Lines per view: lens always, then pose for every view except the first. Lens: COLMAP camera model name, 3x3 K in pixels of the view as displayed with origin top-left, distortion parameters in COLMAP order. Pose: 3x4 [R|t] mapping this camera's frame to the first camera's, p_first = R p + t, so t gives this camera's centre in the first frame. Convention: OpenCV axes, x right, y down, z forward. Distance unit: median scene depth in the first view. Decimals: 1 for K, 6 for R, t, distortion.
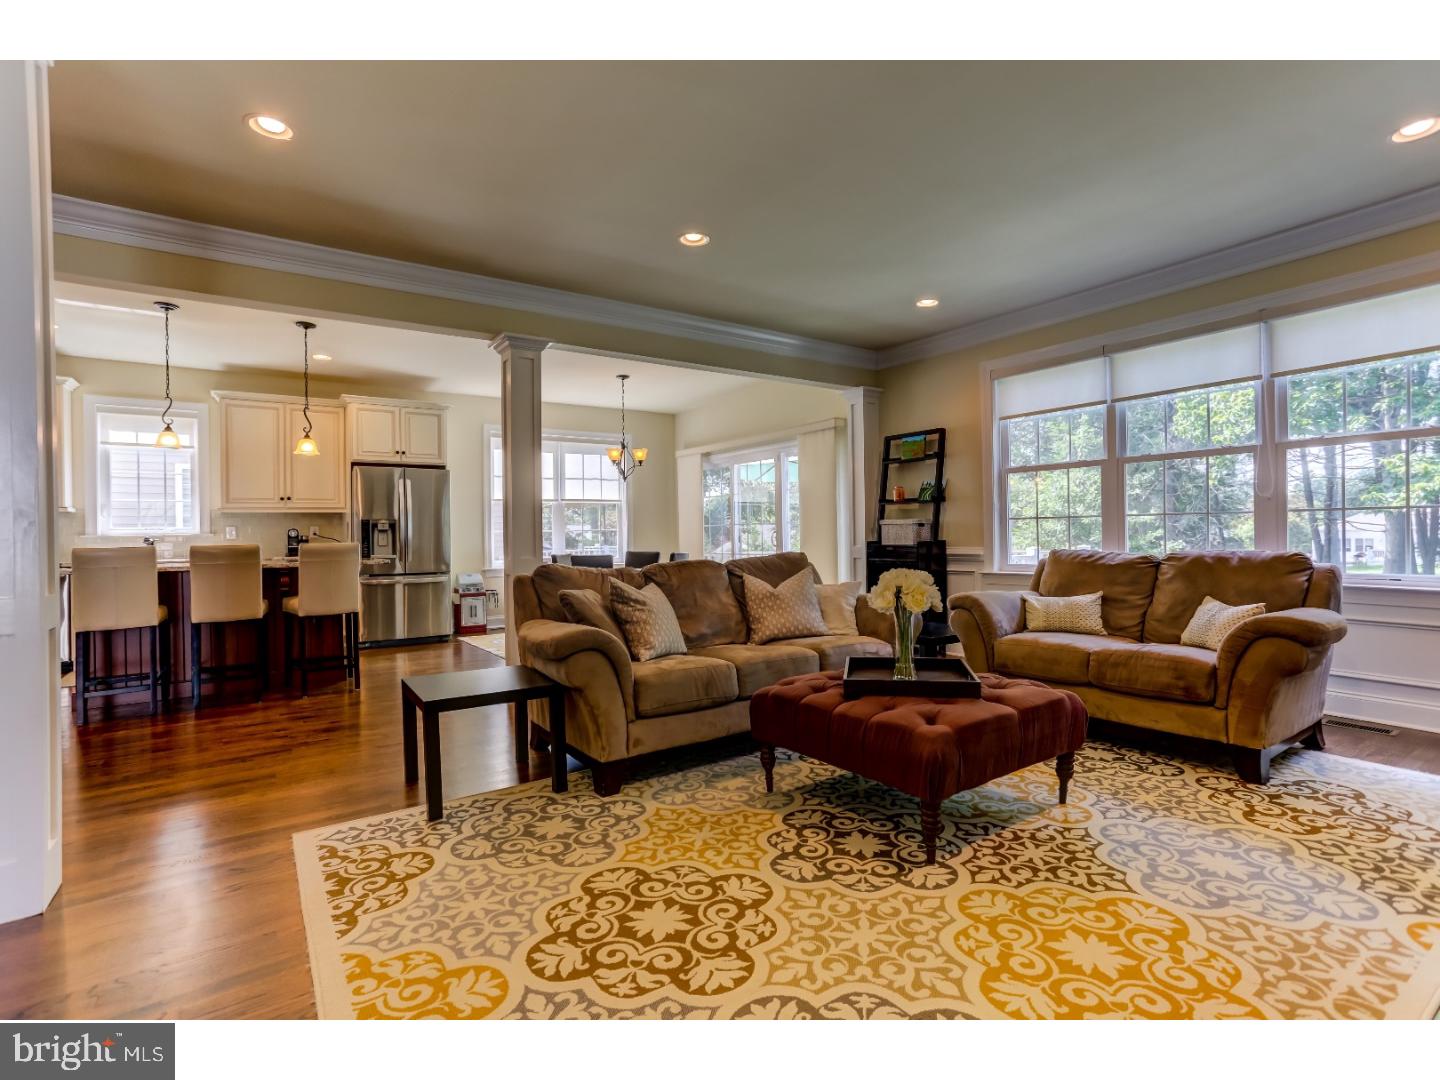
lens RADIAL K [[682.5, 0, 717.0], [0, 682.5, 532.1], [0, 0, 1]] dist [-0.049191, 0.030216]
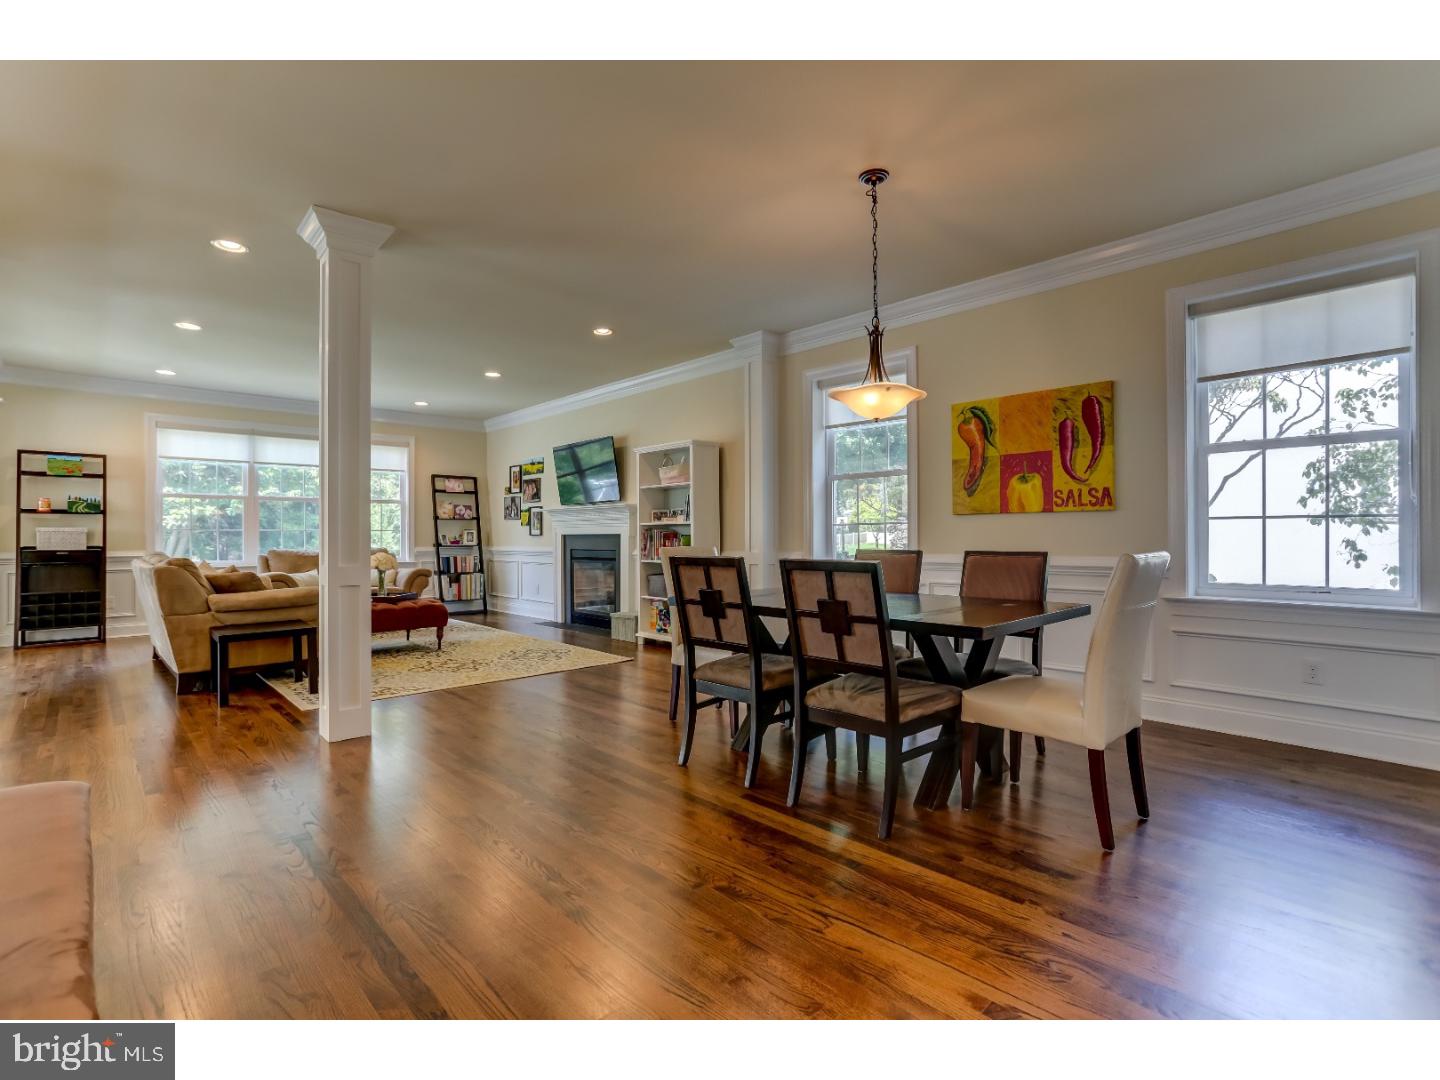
lens RADIAL K [[682.5, 0, 717.0], [0, 682.5, 532.1], [0, 0, 1]] dist [-0.049191, 0.030216]
pose [[-0.140114, 0.023953, 0.989846, -0.959705], [0.005158, 0.999711, -0.023462, 0.020000], [-0.990122, 0.001818, -0.140197, 0.064201]]
